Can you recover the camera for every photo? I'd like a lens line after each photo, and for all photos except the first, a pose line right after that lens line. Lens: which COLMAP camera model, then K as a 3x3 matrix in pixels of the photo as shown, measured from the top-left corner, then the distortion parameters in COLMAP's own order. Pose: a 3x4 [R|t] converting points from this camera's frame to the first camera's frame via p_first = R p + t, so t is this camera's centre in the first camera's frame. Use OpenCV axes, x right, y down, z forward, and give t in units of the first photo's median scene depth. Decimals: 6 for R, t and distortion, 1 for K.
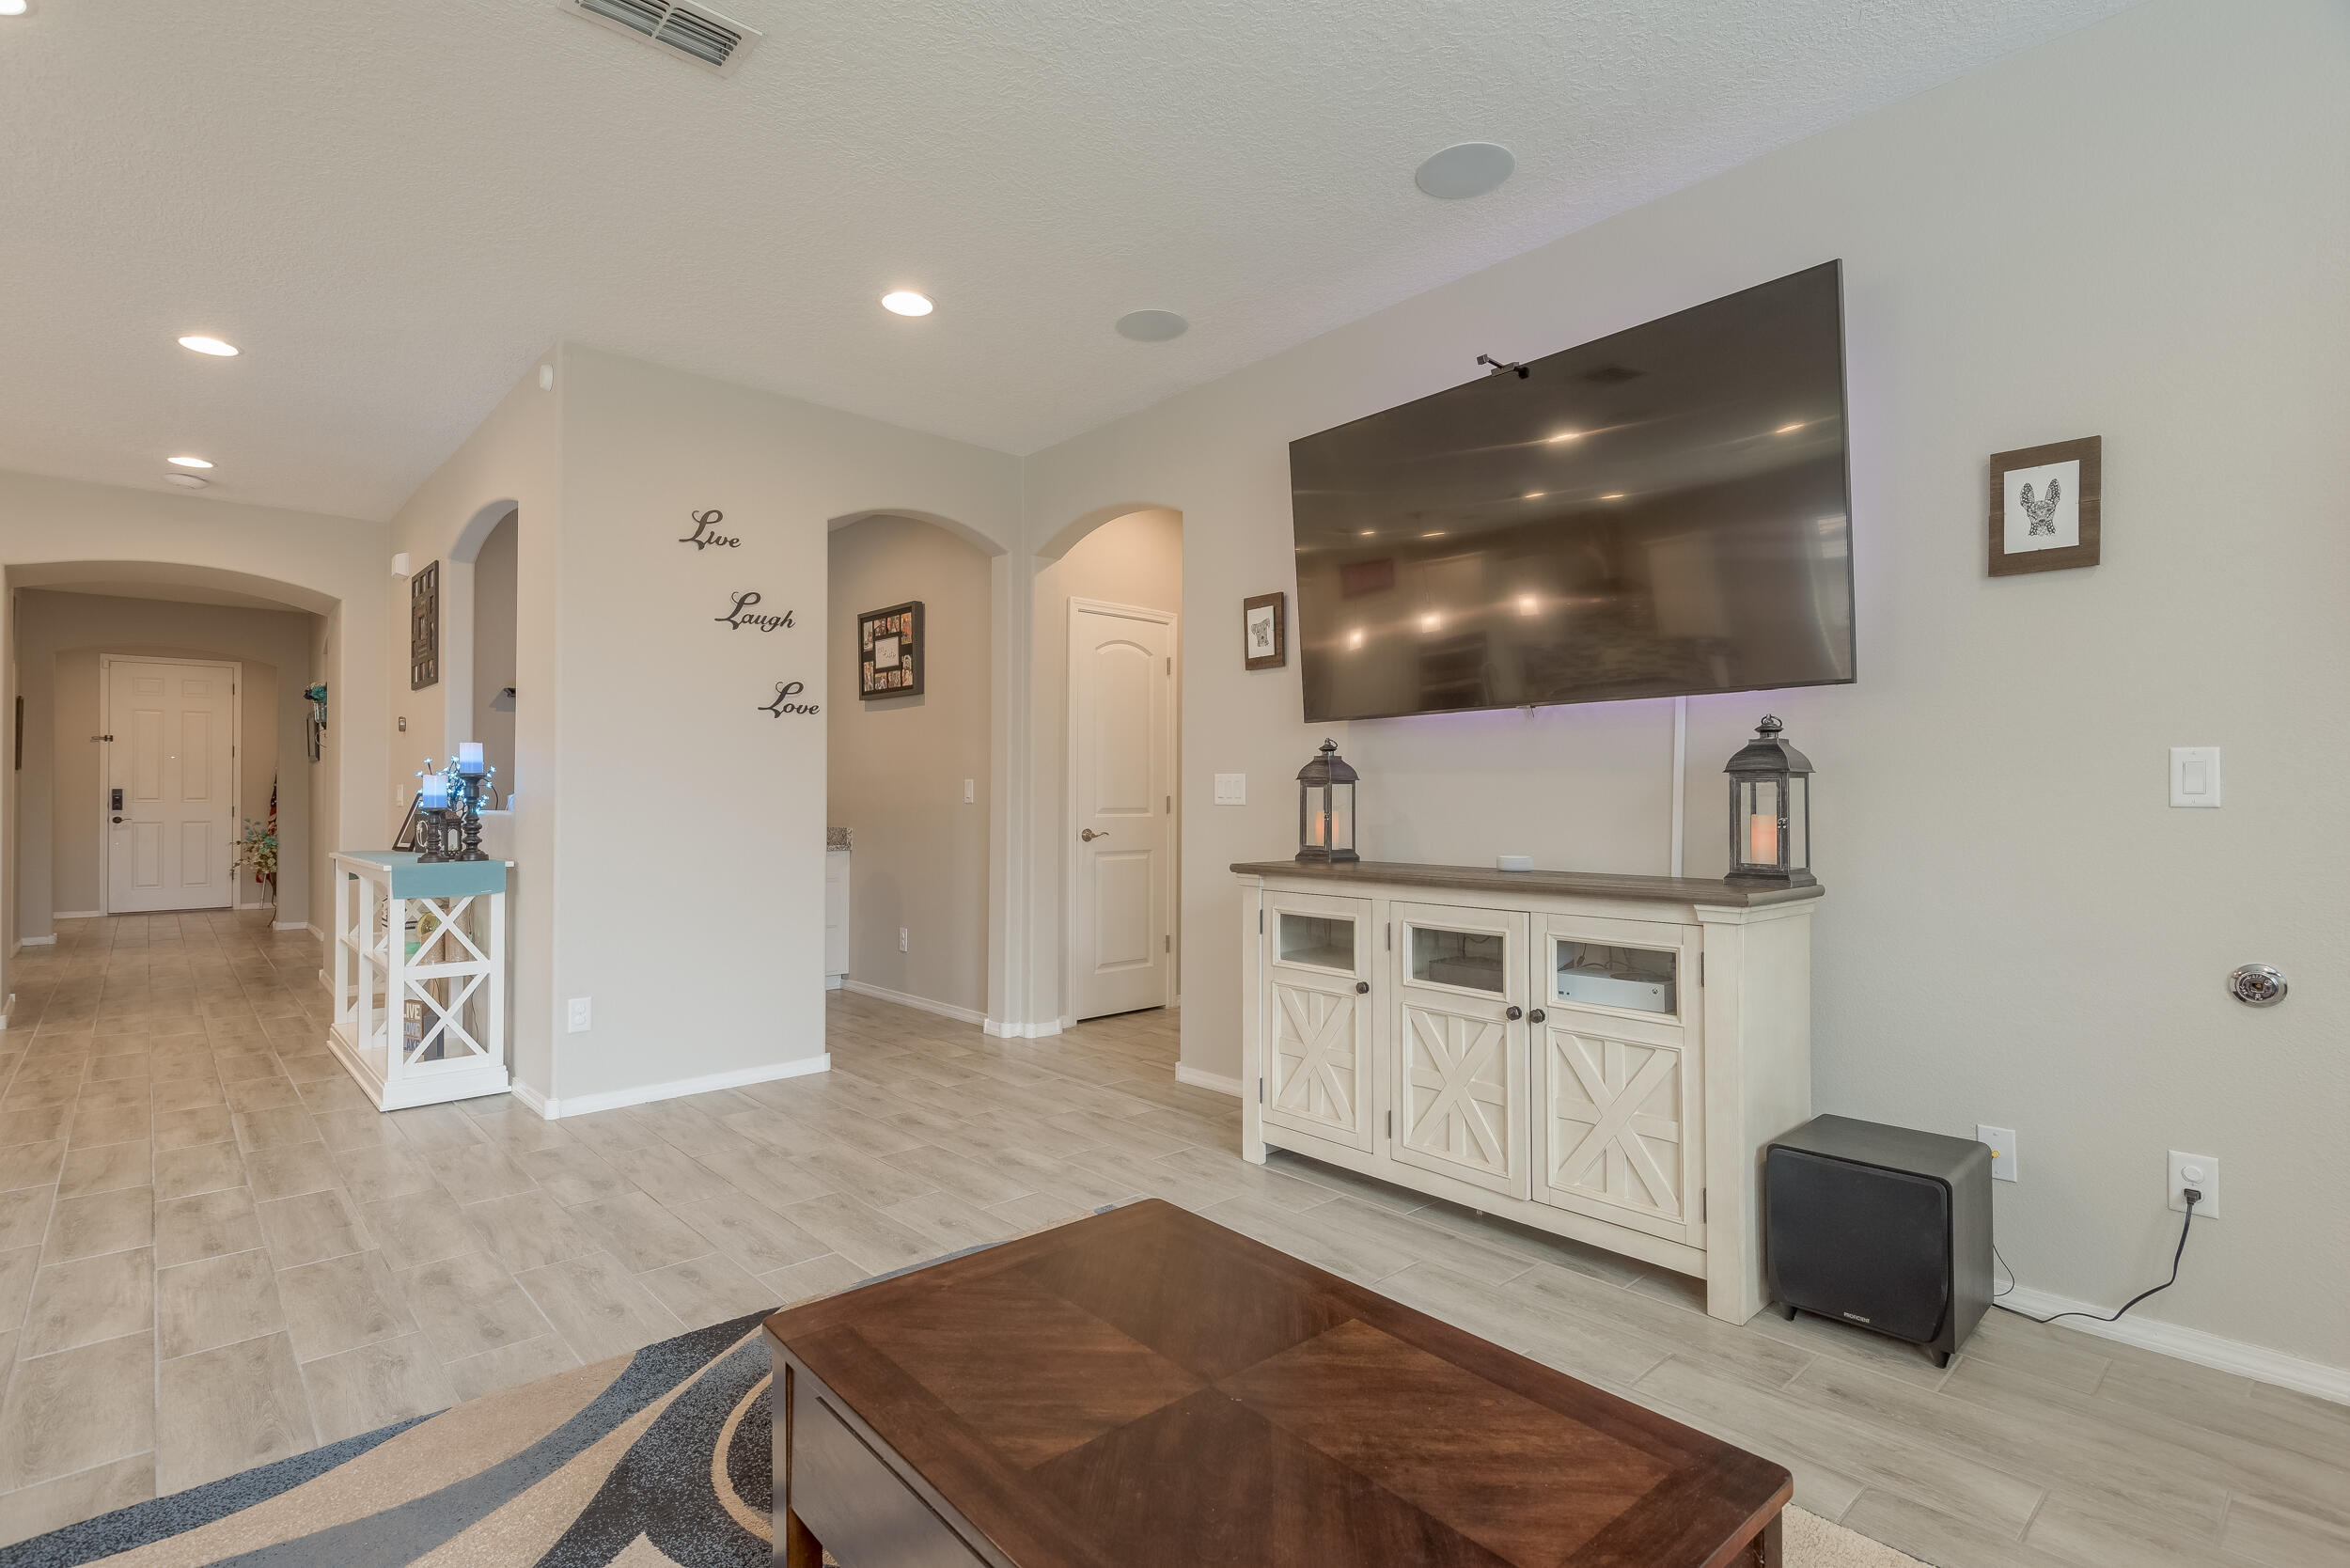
lens RADIAL K [[1109.7, 0, 1176.1], [0, 1109.7, 789.9], [0, 0, 1]] dist [0.021093, -0.003414]
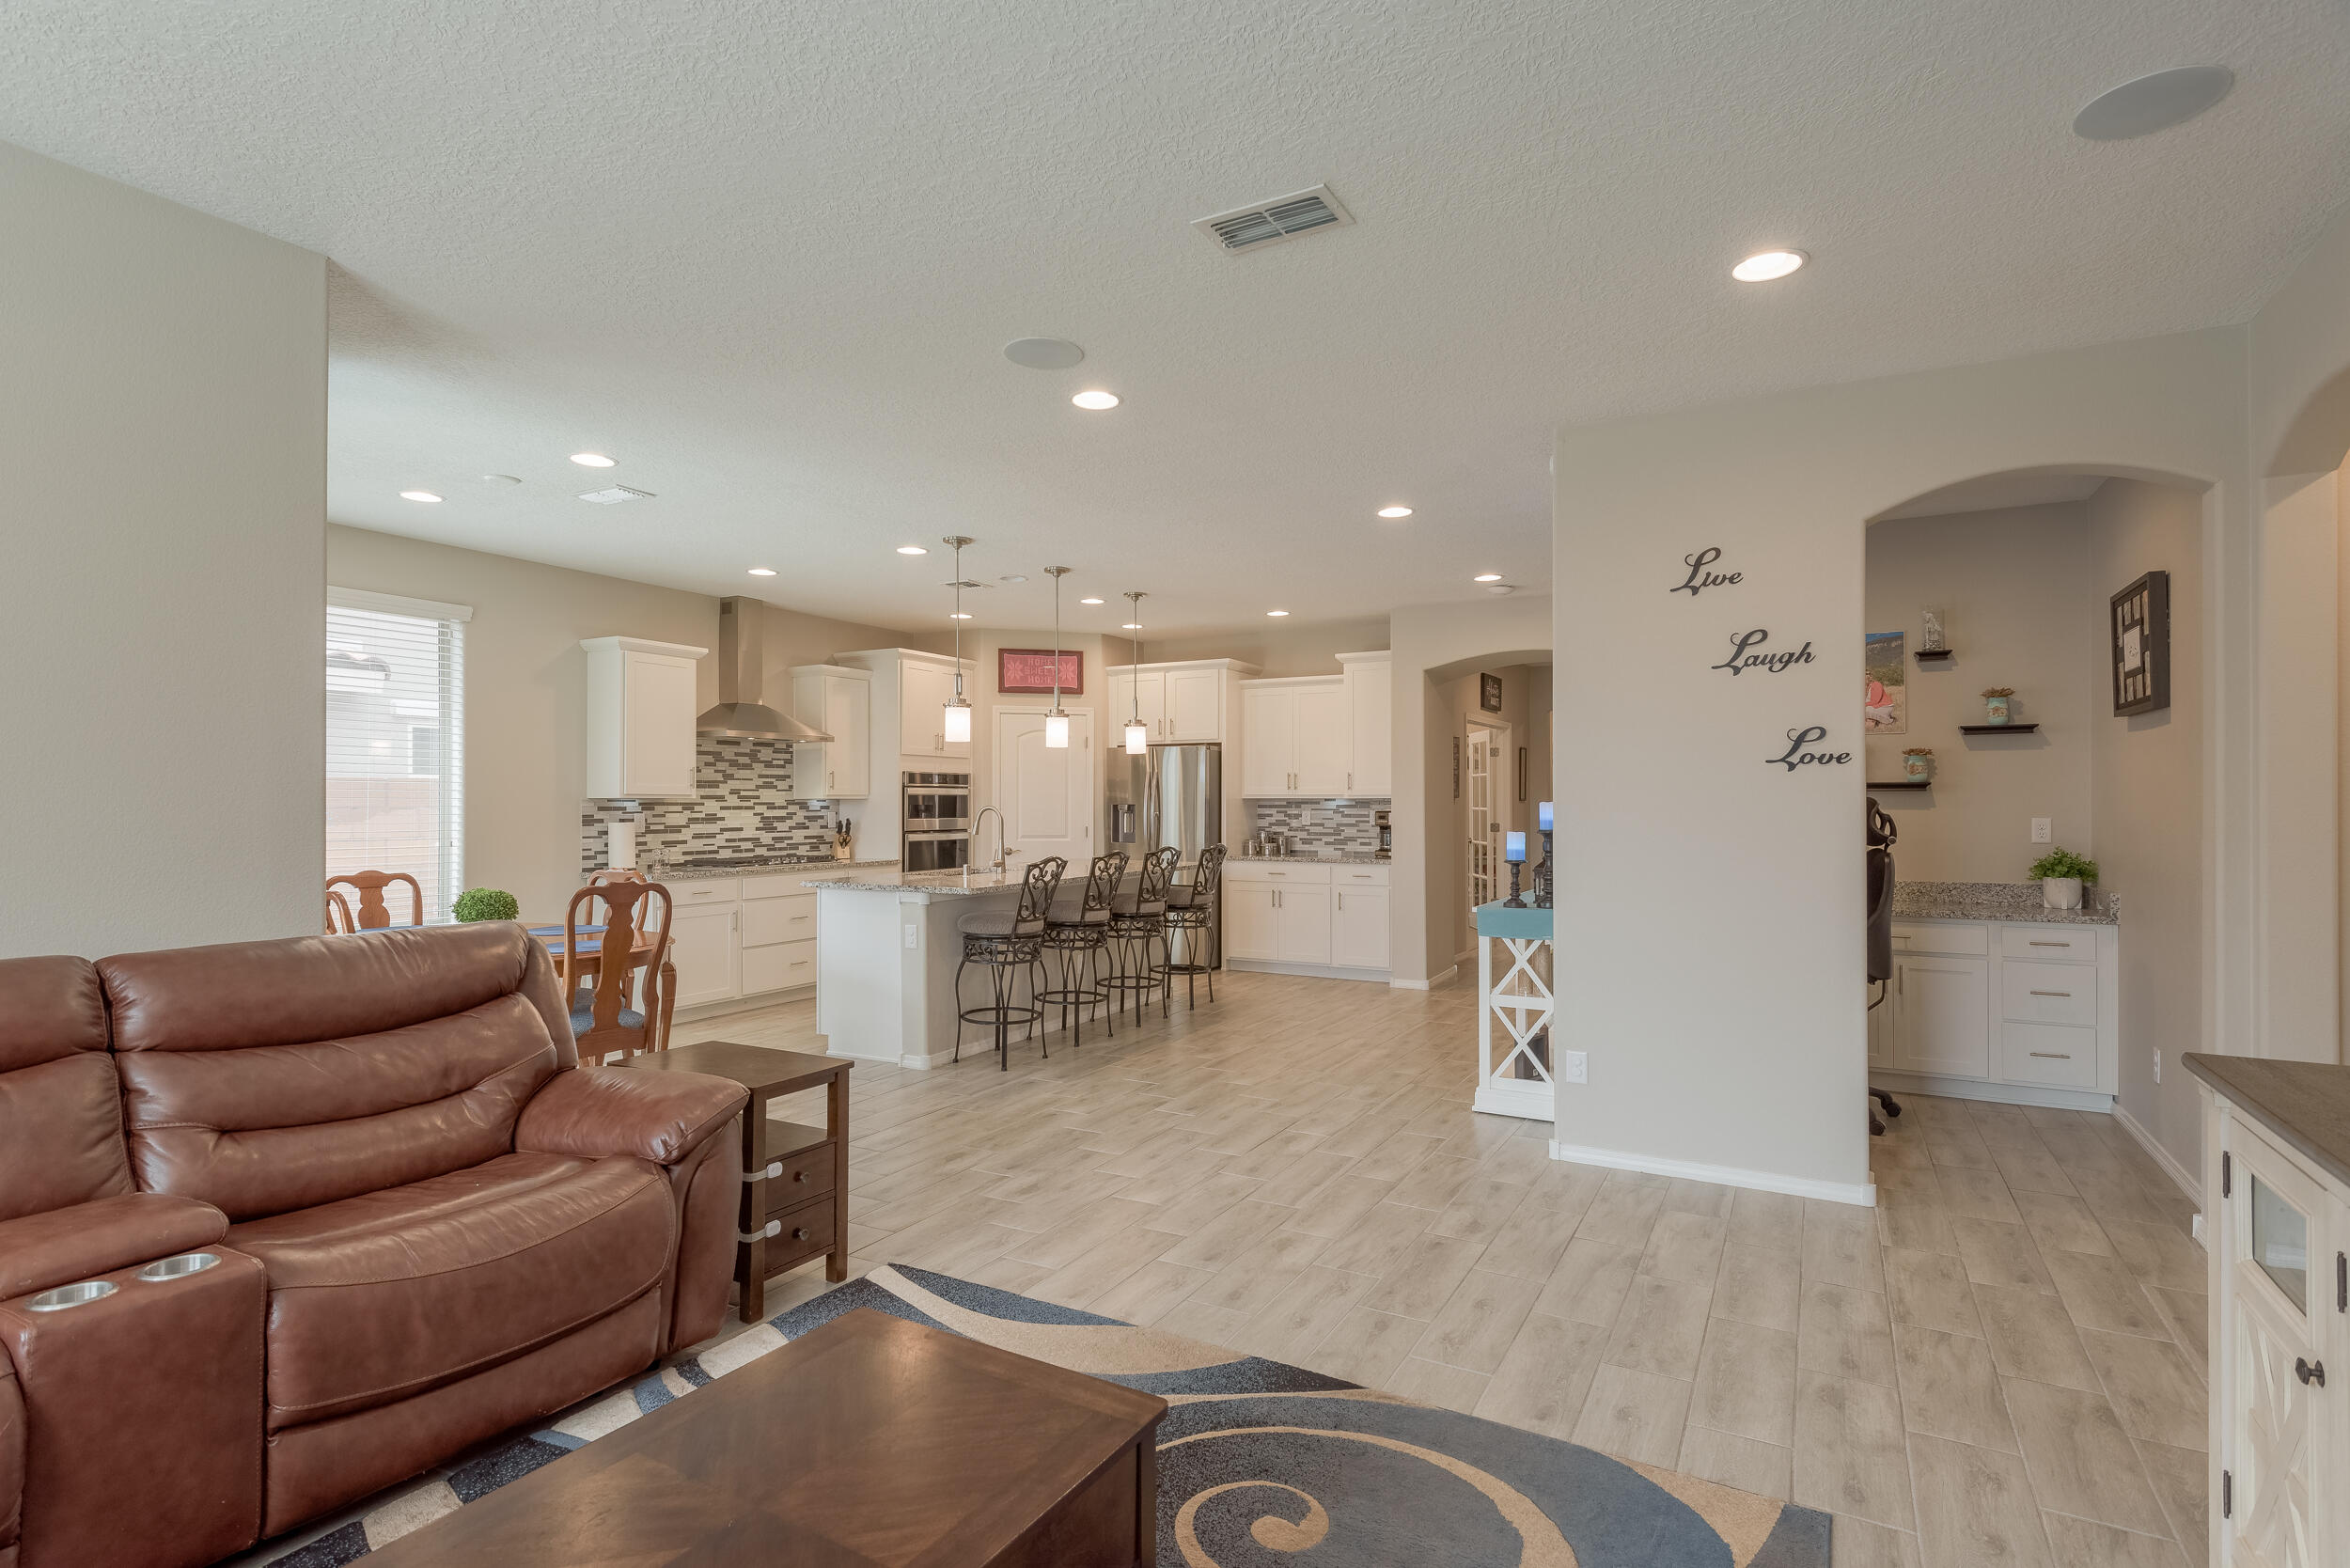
lens RADIAL K [[1159.0, 0, 1174.9], [0, 1159.0, 799.7], [0, 0, 1]] dist [0.016613, -0.002310]
pose [[0.324642, 0.000341, -0.945837, 0.441496], [0.007602, 0.999967, 0.002970, -0.064874], [0.945806, -0.008154, 0.324629, 0.348673]]
